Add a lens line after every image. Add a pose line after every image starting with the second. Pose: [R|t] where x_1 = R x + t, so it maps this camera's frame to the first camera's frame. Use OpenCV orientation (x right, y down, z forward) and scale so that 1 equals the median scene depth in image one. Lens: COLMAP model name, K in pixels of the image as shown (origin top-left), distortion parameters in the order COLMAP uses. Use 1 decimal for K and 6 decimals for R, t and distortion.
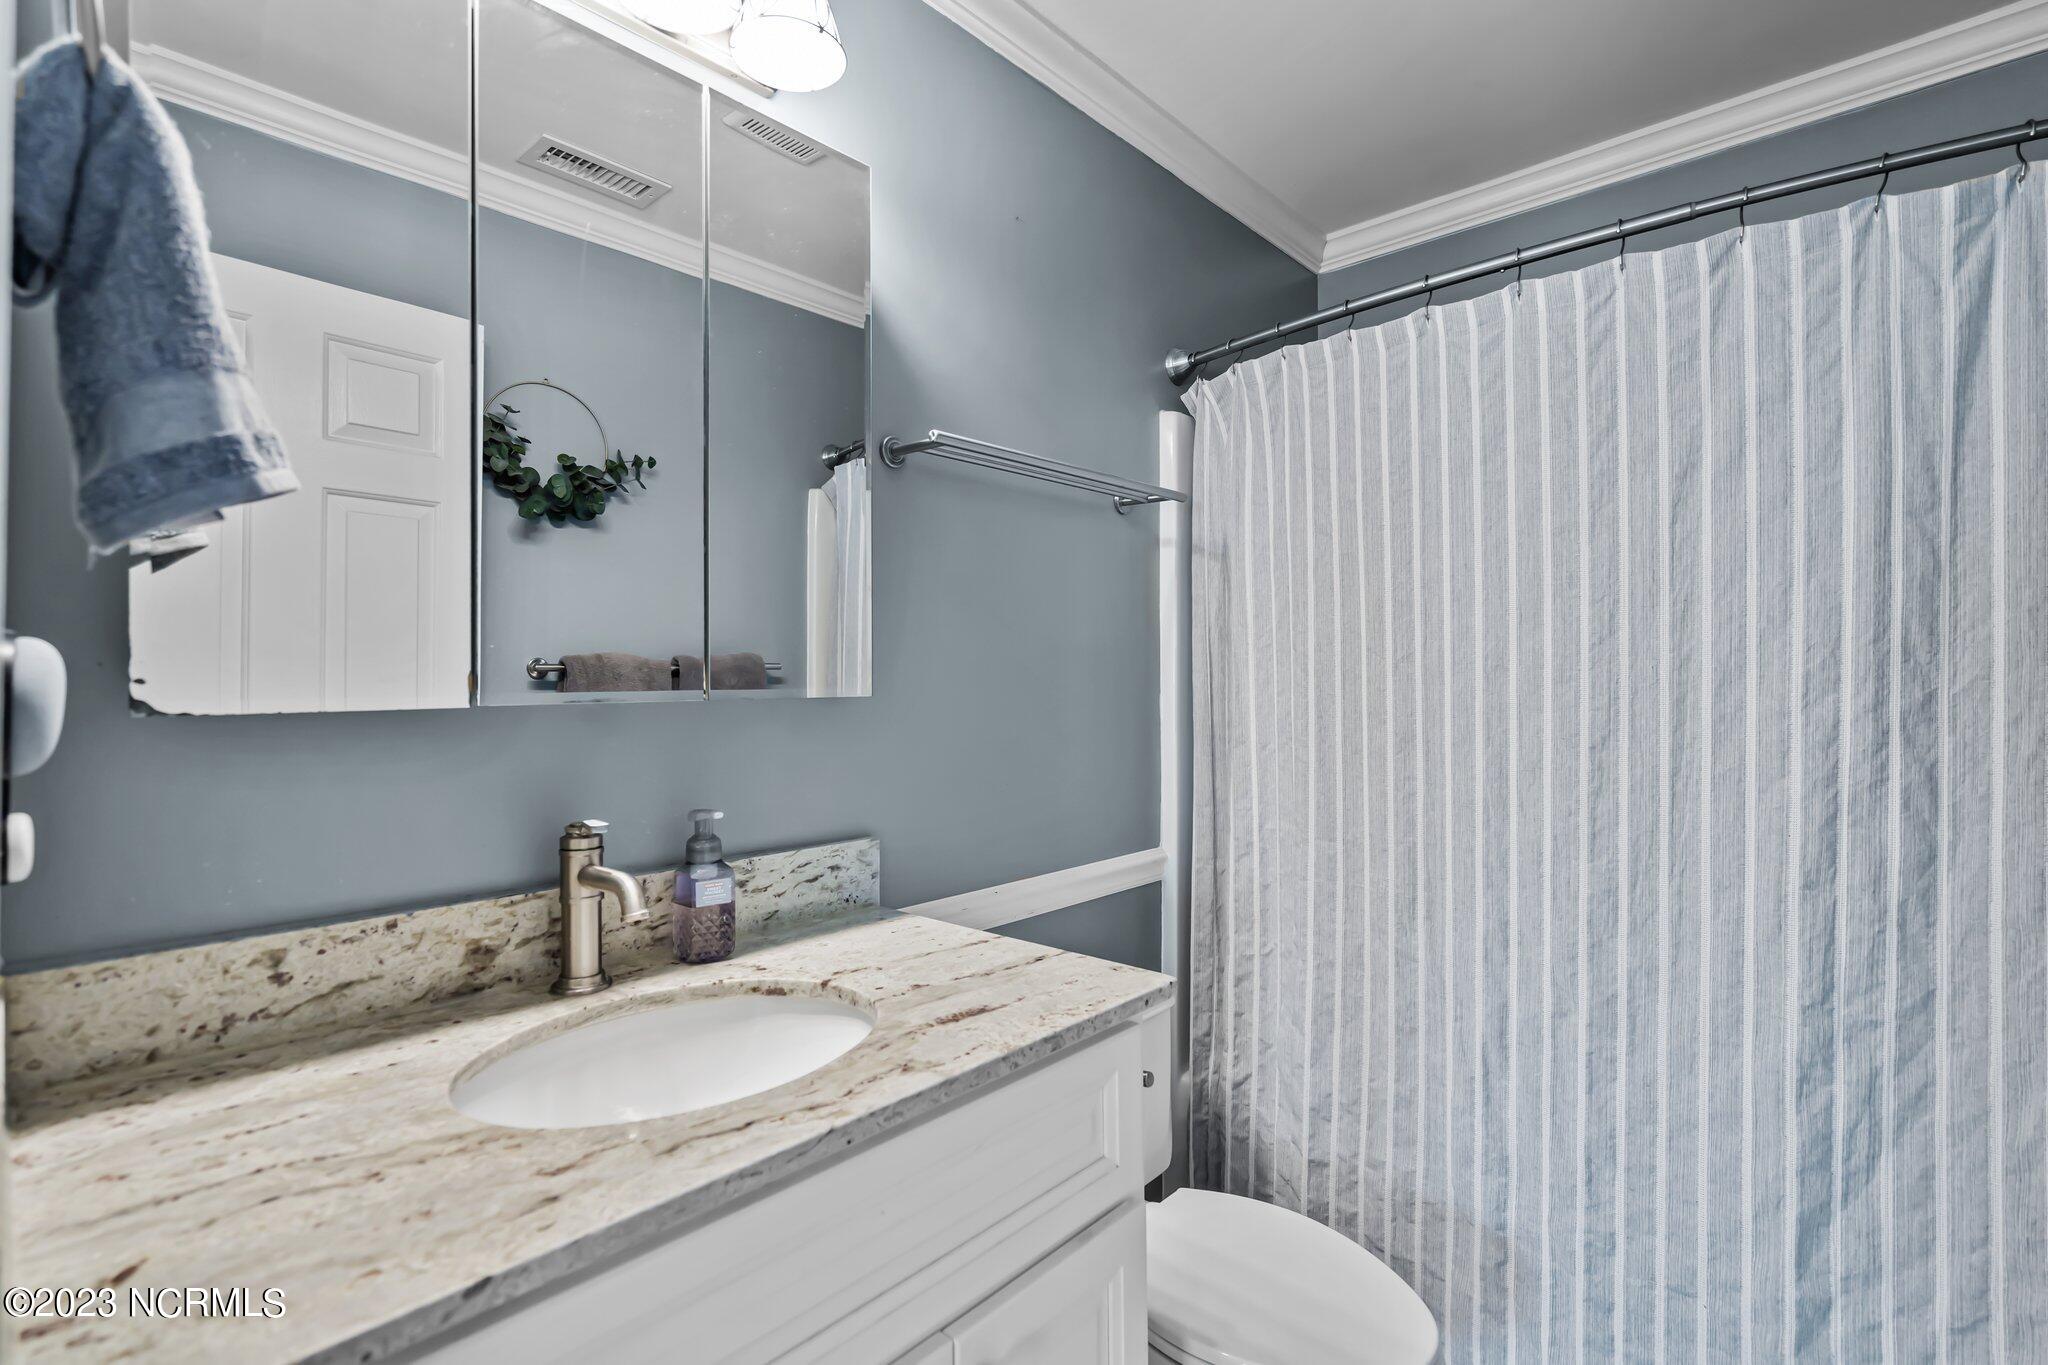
lens RADIAL K [[932.4, 0, 1031.2], [0, 932.4, 682.6], [0, 0, 1]] dist [-0.003538, 0.001250]
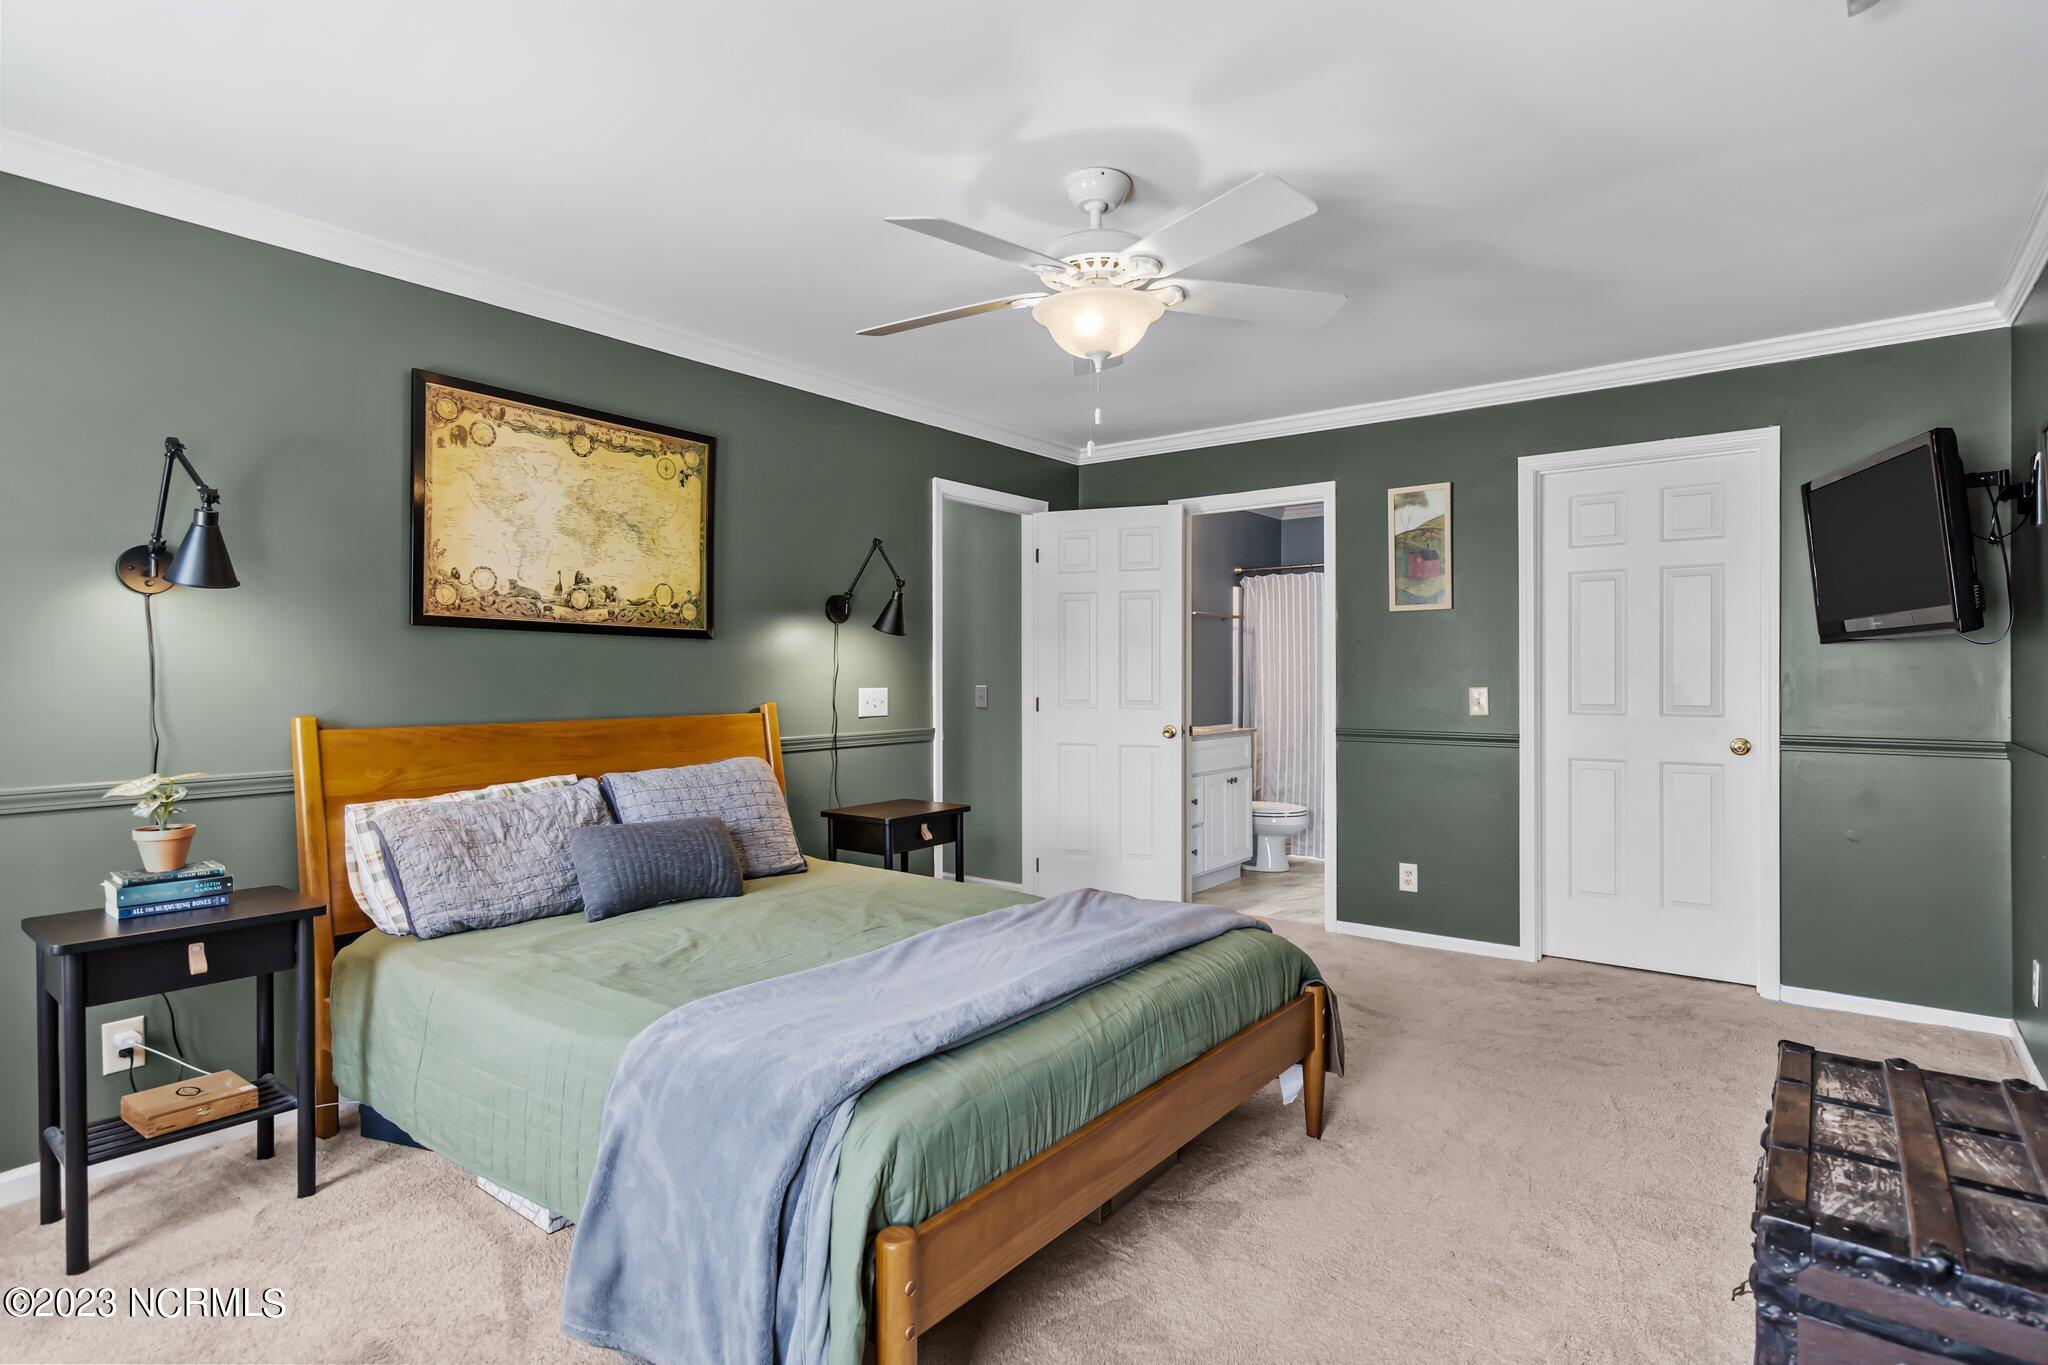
lens RADIAL K [[1076.0, 0, 1018.5], [0, 1076.0, 675.3], [0, 0, 1]] dist [0.003483, 0.002900]
pose [[0.997763, 0.002907, 0.066785, -0.911622], [-0.003546, 0.999949, 0.009448, -0.022561], [-0.066754, -0.009664, 0.997723, -2.850903]]
